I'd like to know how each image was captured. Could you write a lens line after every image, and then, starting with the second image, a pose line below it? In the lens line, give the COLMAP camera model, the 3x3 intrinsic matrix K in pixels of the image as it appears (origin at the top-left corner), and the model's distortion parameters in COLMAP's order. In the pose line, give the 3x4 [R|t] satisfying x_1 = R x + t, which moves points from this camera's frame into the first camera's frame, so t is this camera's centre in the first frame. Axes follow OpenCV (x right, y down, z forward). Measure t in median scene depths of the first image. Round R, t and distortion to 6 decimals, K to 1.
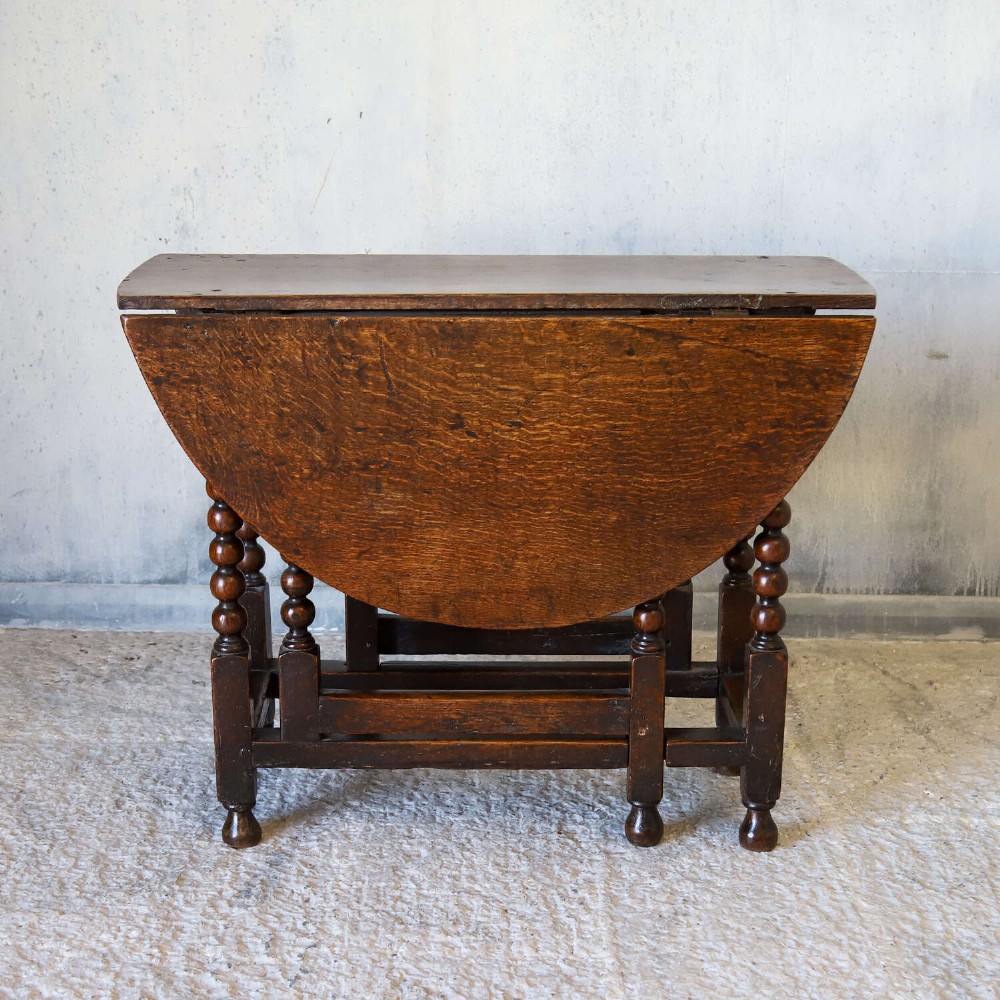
lens RADIAL K [[2007.4, 0, 484.1], [0, 2007.4, 532.3], [0, 0, 1]] dist [0.007226, 0.019444]
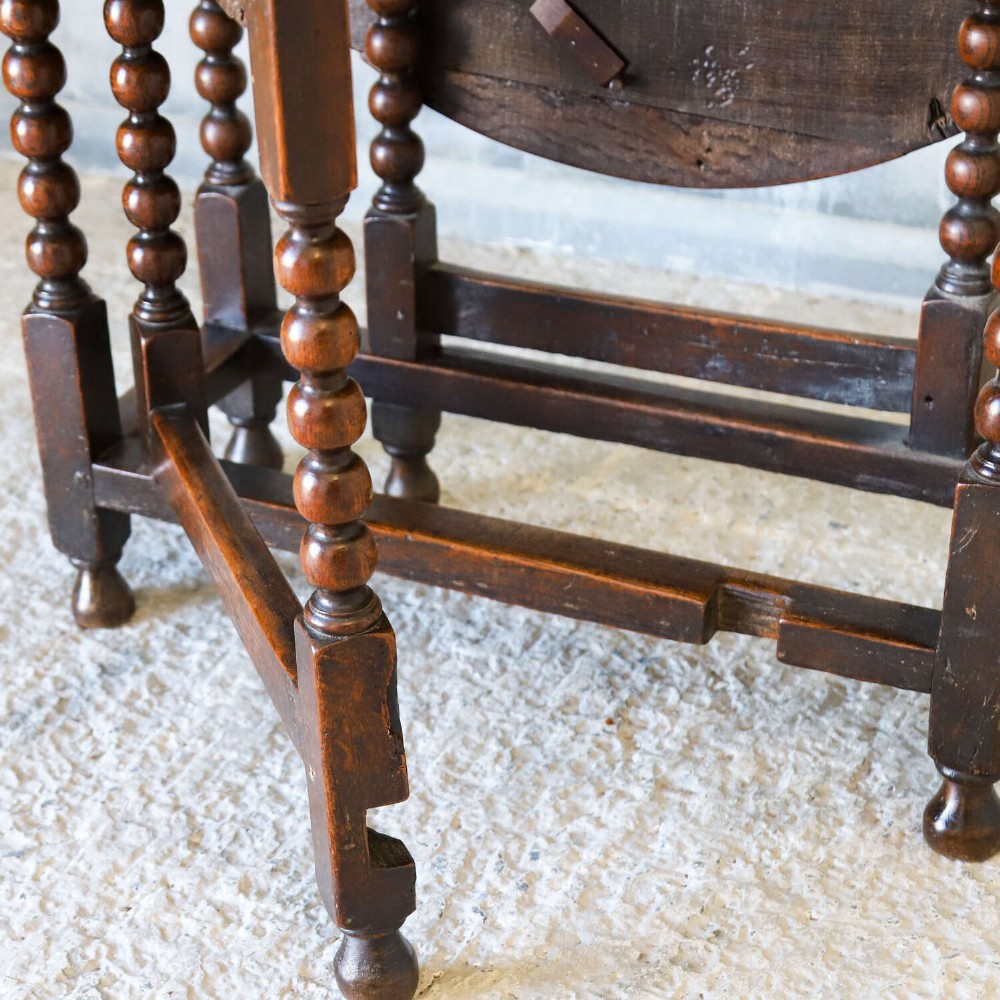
lens RADIAL K [[2337.1, 0, 274.5], [0, 2337.1, 567.9], [0, 0, 1]] dist [0.094462, 0.056351]
pose [[0.876641, 0.202487, -0.436463, 0.243237], [-0.088919, 0.959688, 0.266631, -0.055275], [0.472858, -0.194930, 0.859307, 0.450711]]
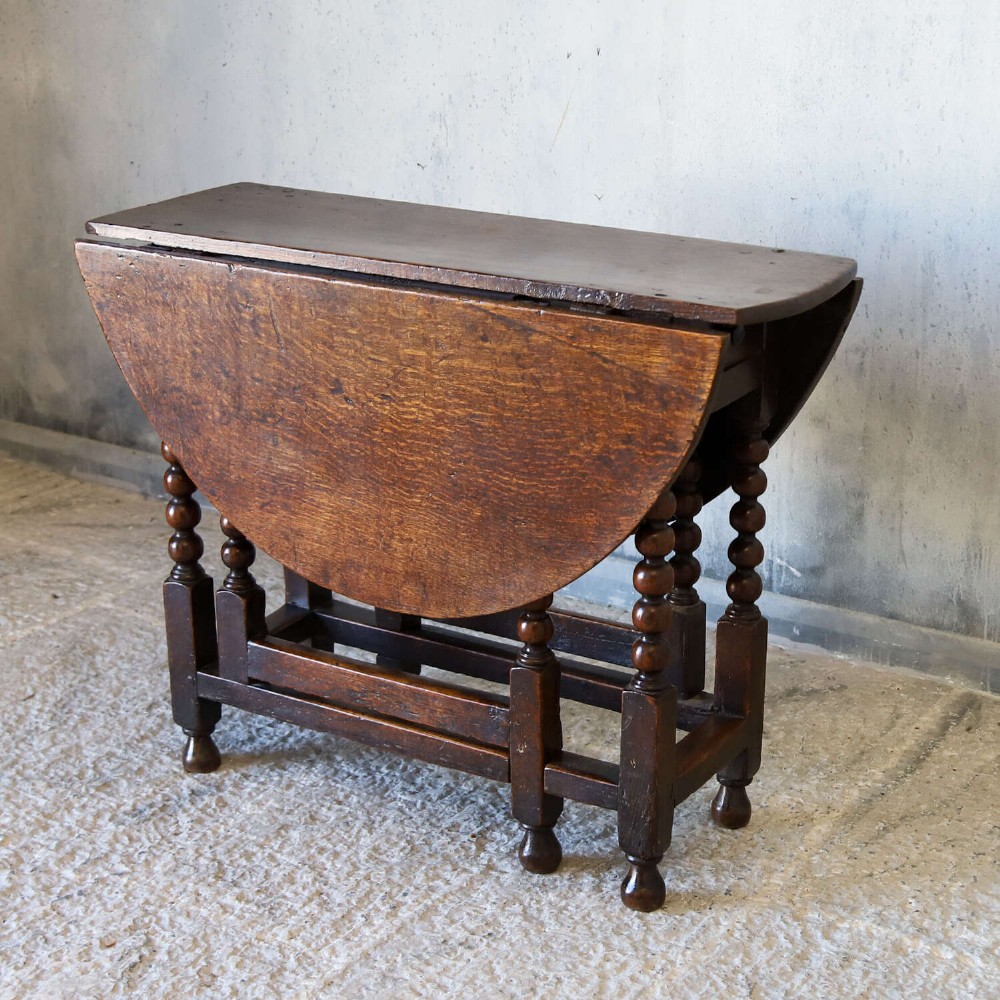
lens RADIAL K [[2165.6, 0, 503.3], [0, 2165.6, 515.0], [0, 0, 1]] dist [-0.019804, 0.077180]
pose [[0.845633, 0.171819, -0.505355, 0.575247], [-0.153940, 0.985050, 0.077320, -0.084690], [0.511085, 0.012410, 0.859440, 0.144256]]
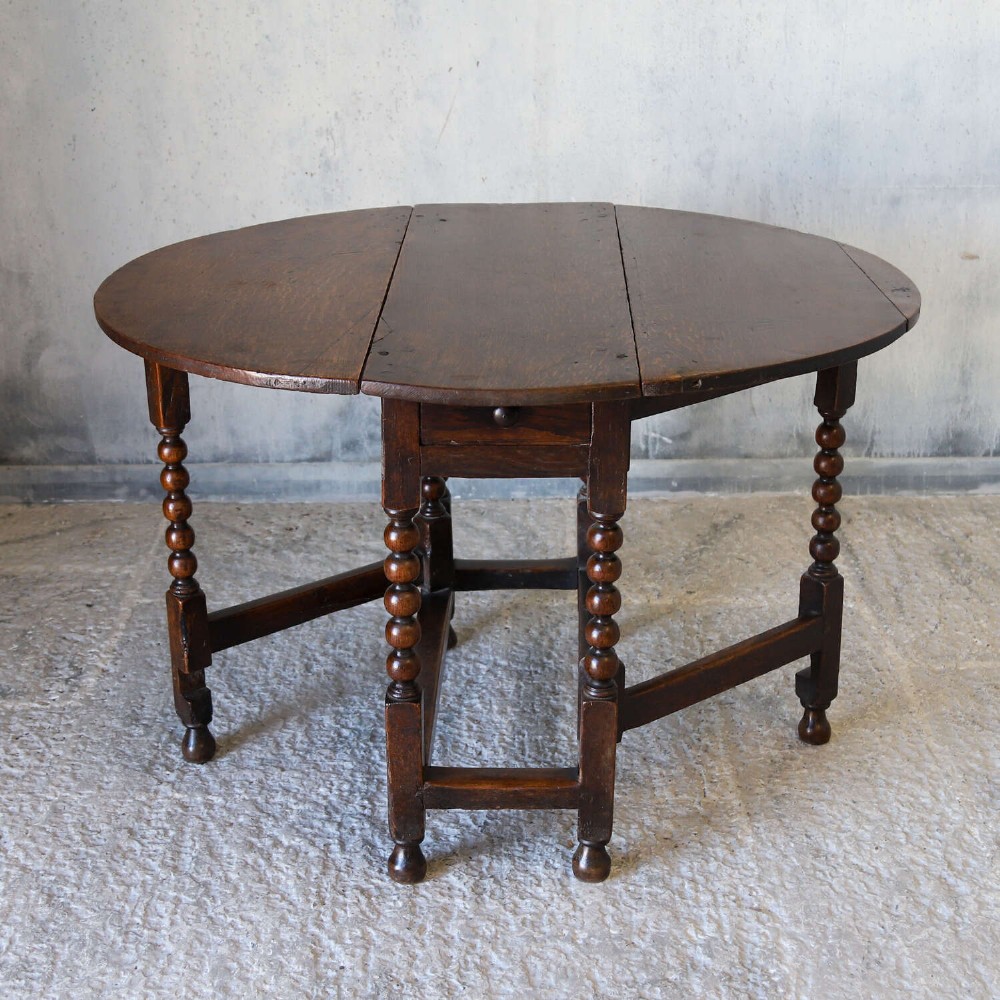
lens RADIAL K [[1815.1, 0, 469.2], [0, 1815.1, 444.4], [0, 0, 1]] dist [-0.056898, 0.057357]
pose [[0.999730, -0.022842, -0.004197, -0.085904], [0.023098, 0.996748, 0.077203, -0.088582], [0.002420, -0.077279, 0.997007, -0.082014]]
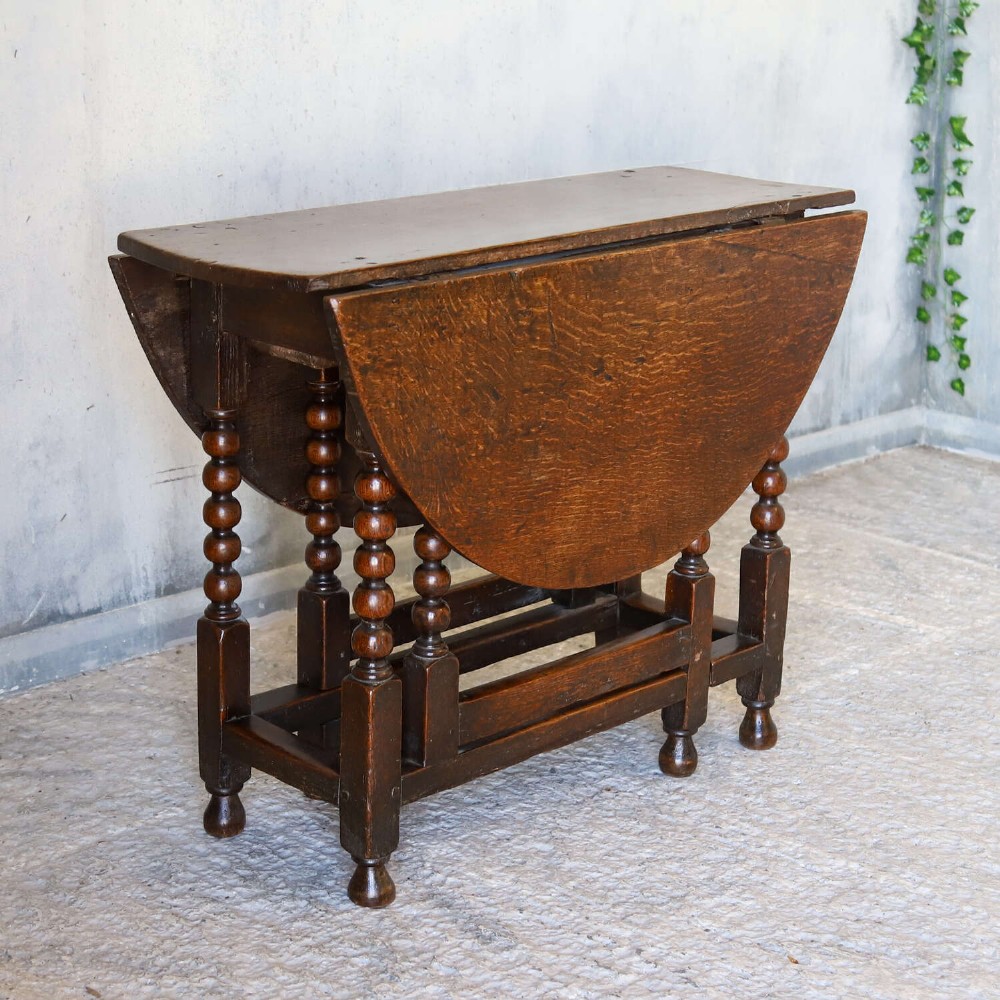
lens RADIAL K [[2278.0, 0, 521.9], [0, 2278.0, 471.5], [0, 0, 1]] dist [0.024603, 0.292974]
pose [[0.696931, -0.178586, 0.694546, -0.763213], [0.186977, 0.980249, 0.064429, -0.080018], [-0.692335, 0.084962, 0.716557, 0.262644]]
